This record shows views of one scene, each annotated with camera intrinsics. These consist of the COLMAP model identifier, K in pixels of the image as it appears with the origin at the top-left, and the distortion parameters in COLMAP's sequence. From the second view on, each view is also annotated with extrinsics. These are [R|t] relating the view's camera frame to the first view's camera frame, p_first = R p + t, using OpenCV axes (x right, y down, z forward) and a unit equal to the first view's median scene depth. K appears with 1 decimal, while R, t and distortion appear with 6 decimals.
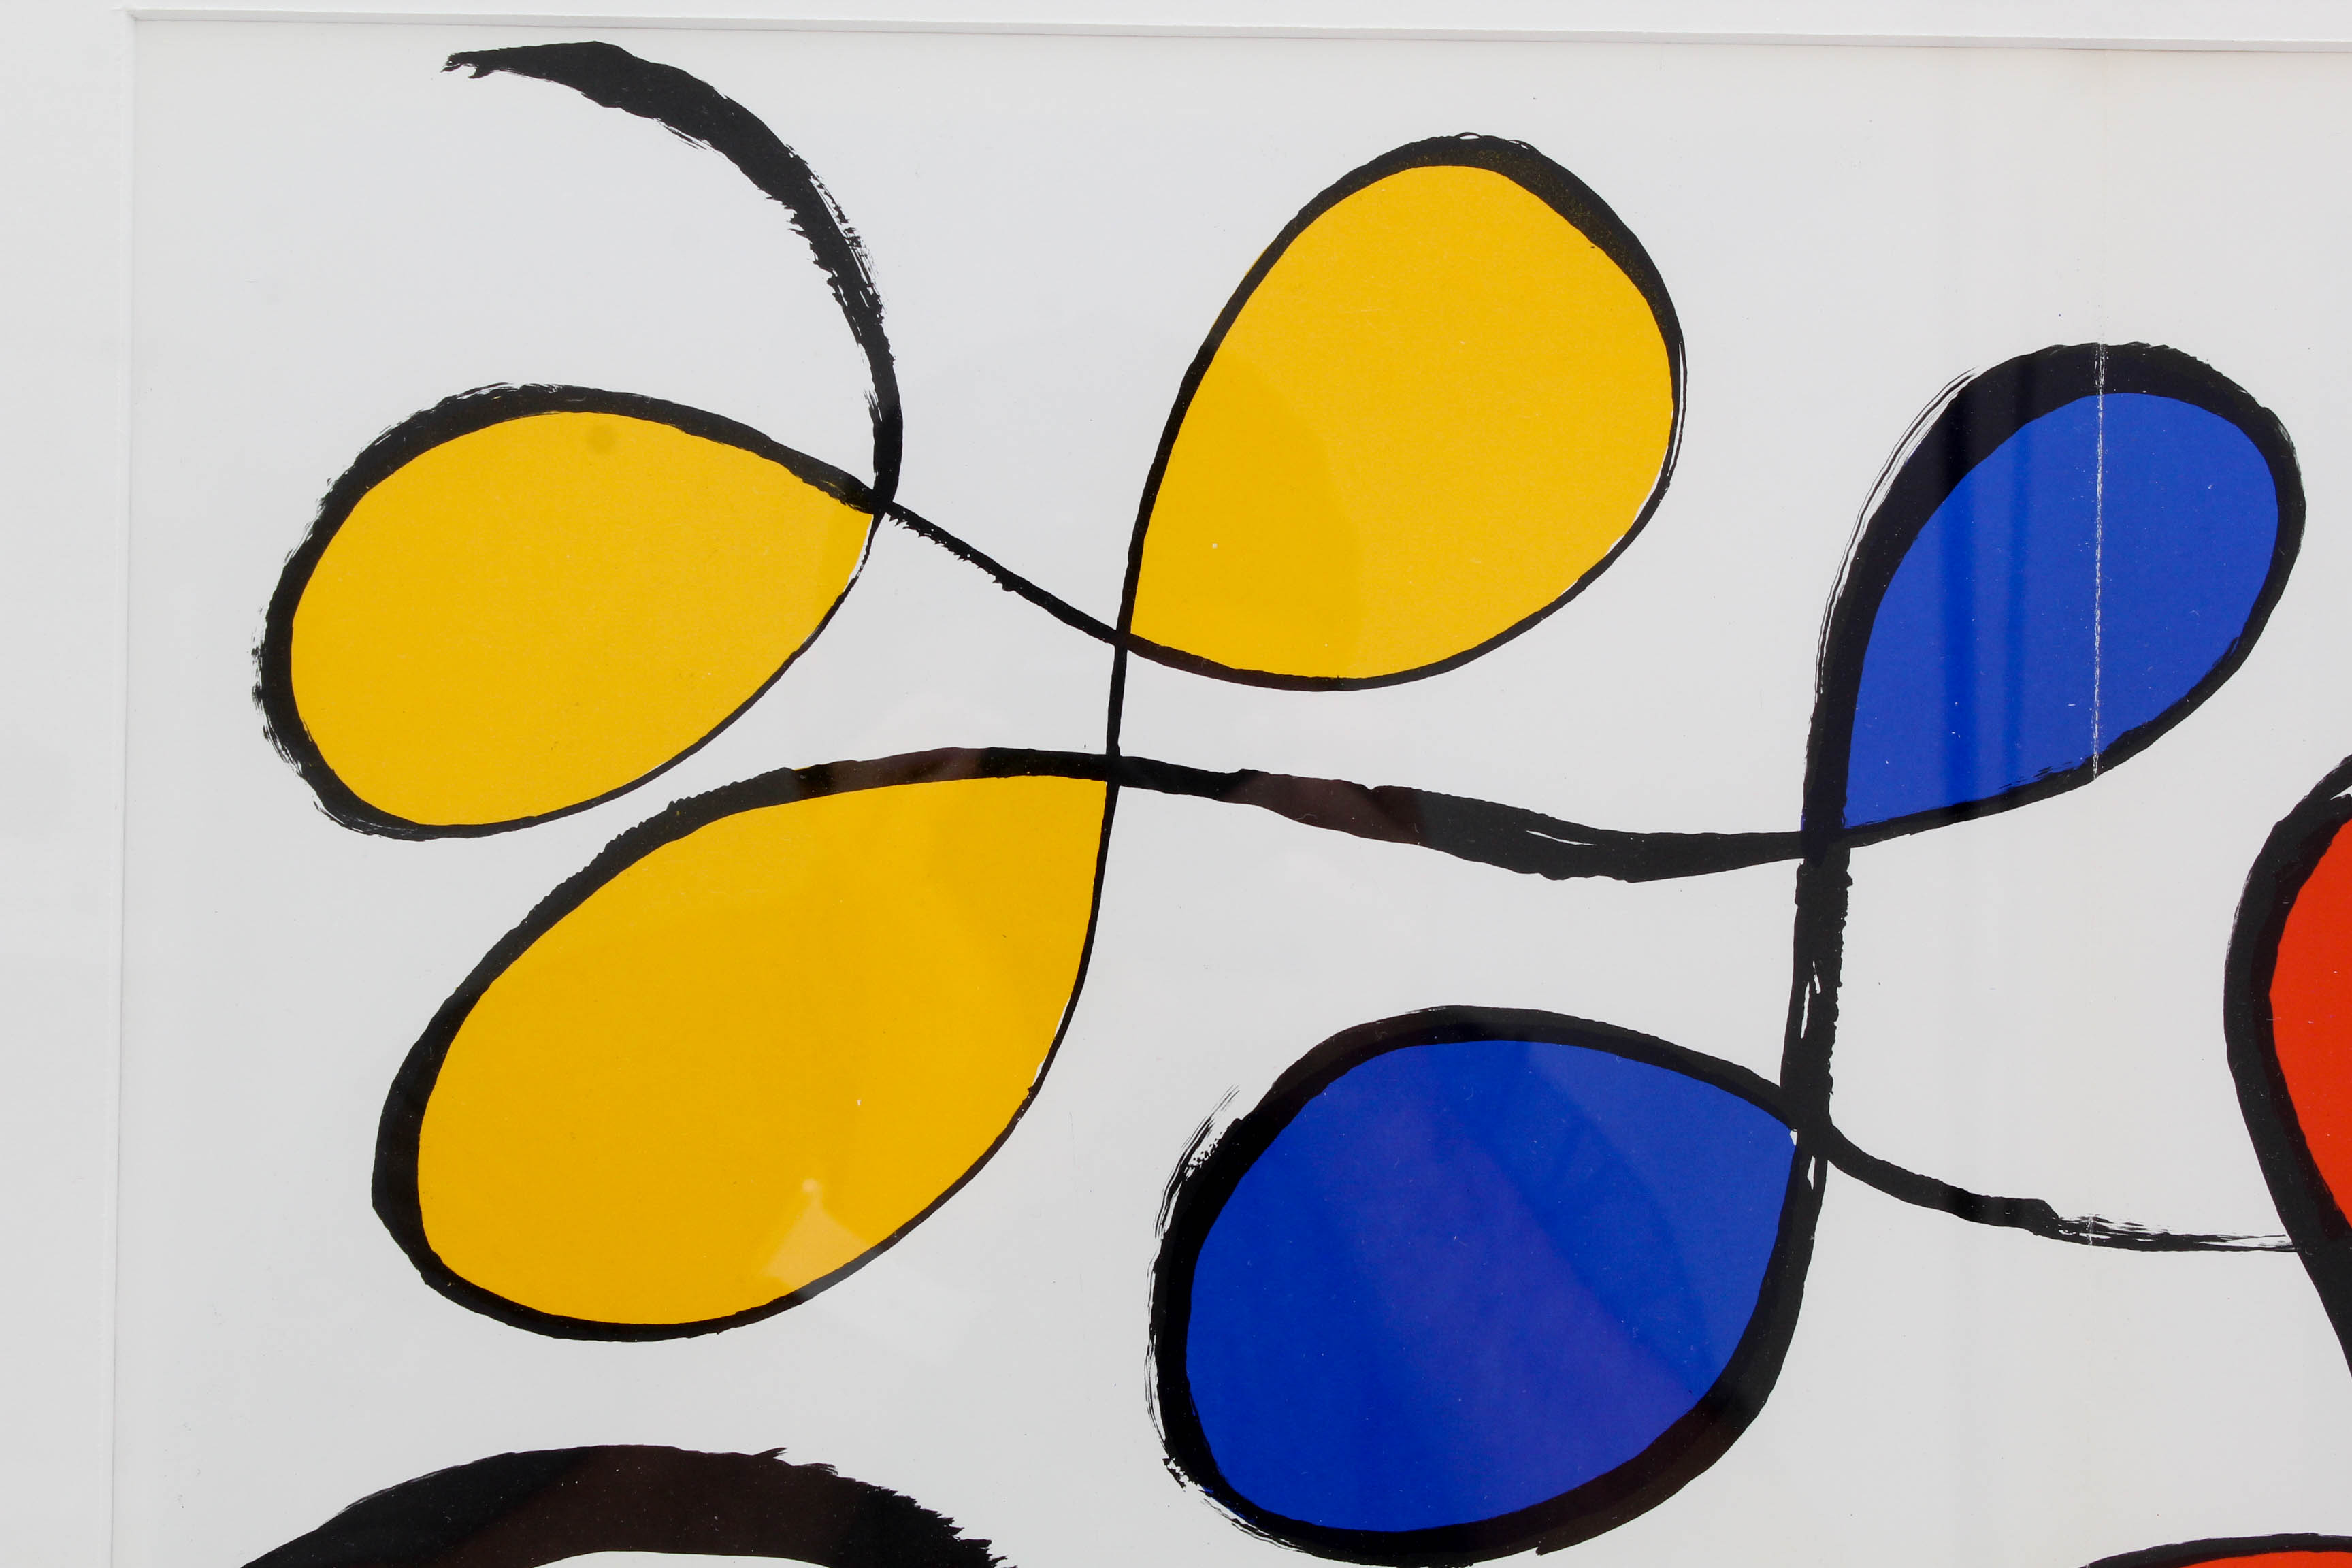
lens RADIAL K [[4895.7, 0, 1184.5], [0, 4895.7, 792.3], [0, 0, 1]] dist [0.043687, 0.000000]
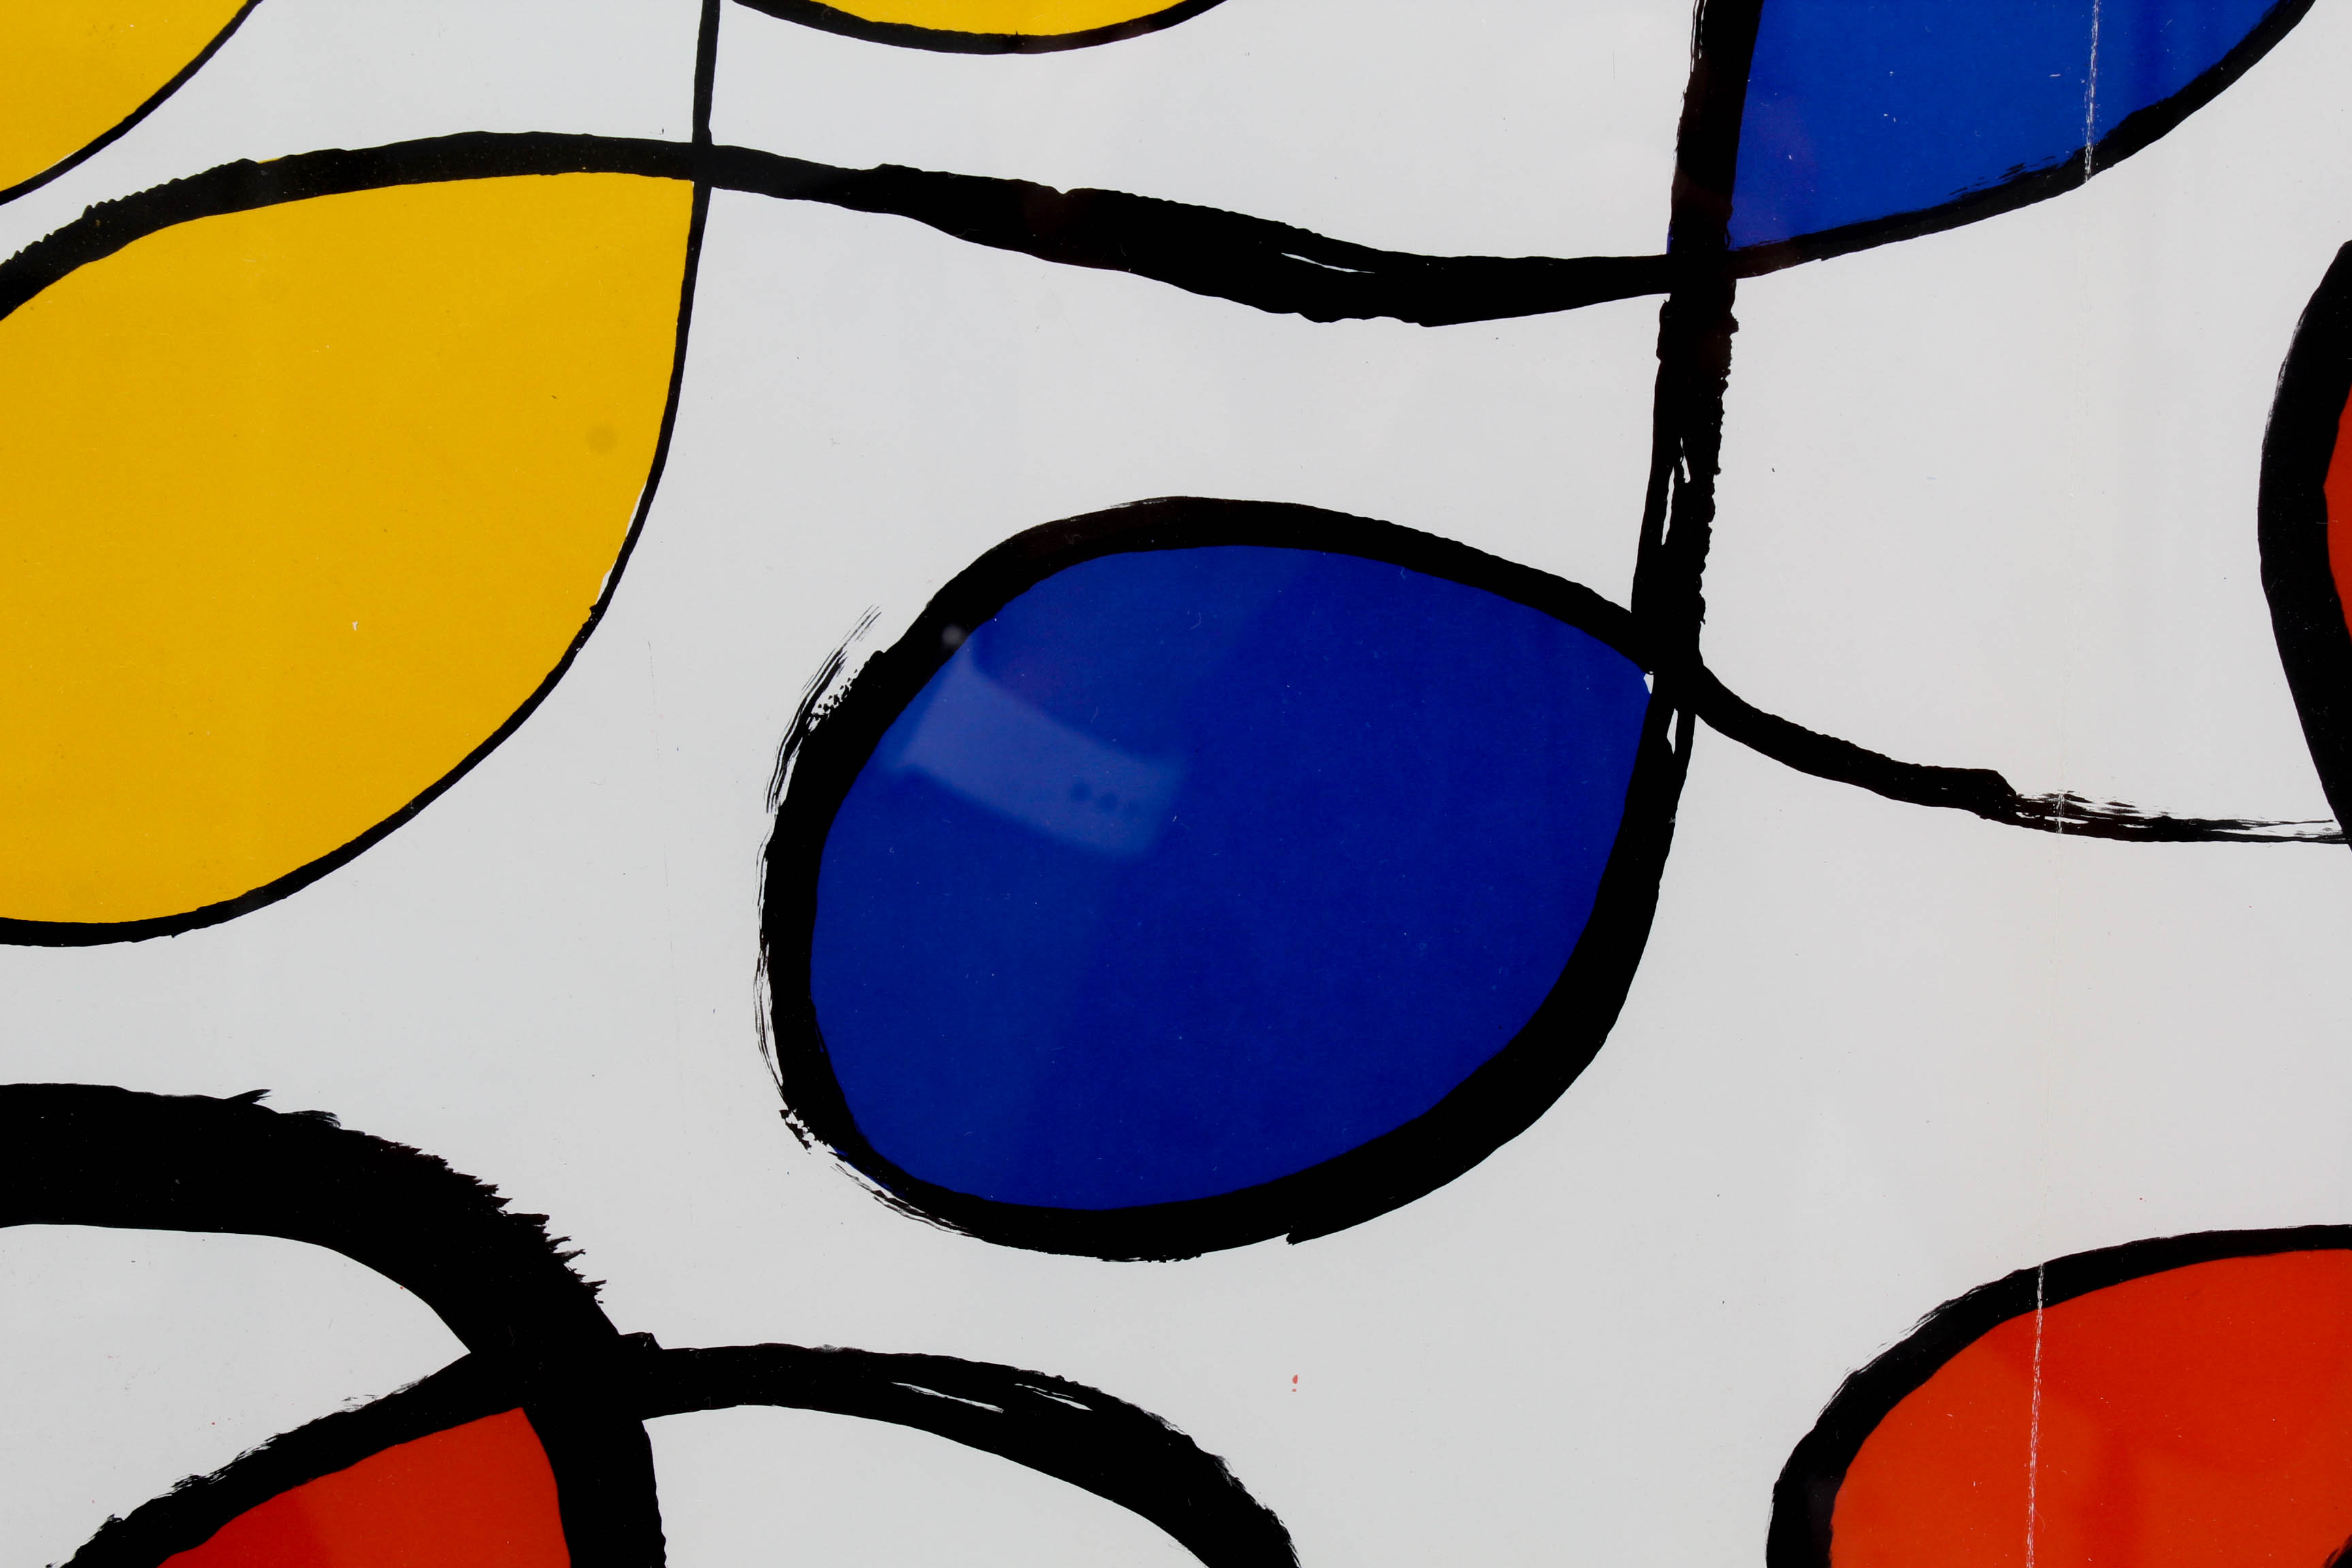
lens RADIAL K [[4895.7, 0, 1170.1], [0, 4895.7, 799.4], [0, 0, 1]] dist [0.043687, 0.000000]
pose [[0.998938, 0.009296, -0.045133, 0.086716], [-0.002534, 0.989040, 0.147625, -0.018714], [0.046011, -0.147354, 0.988013, 0.282771]]
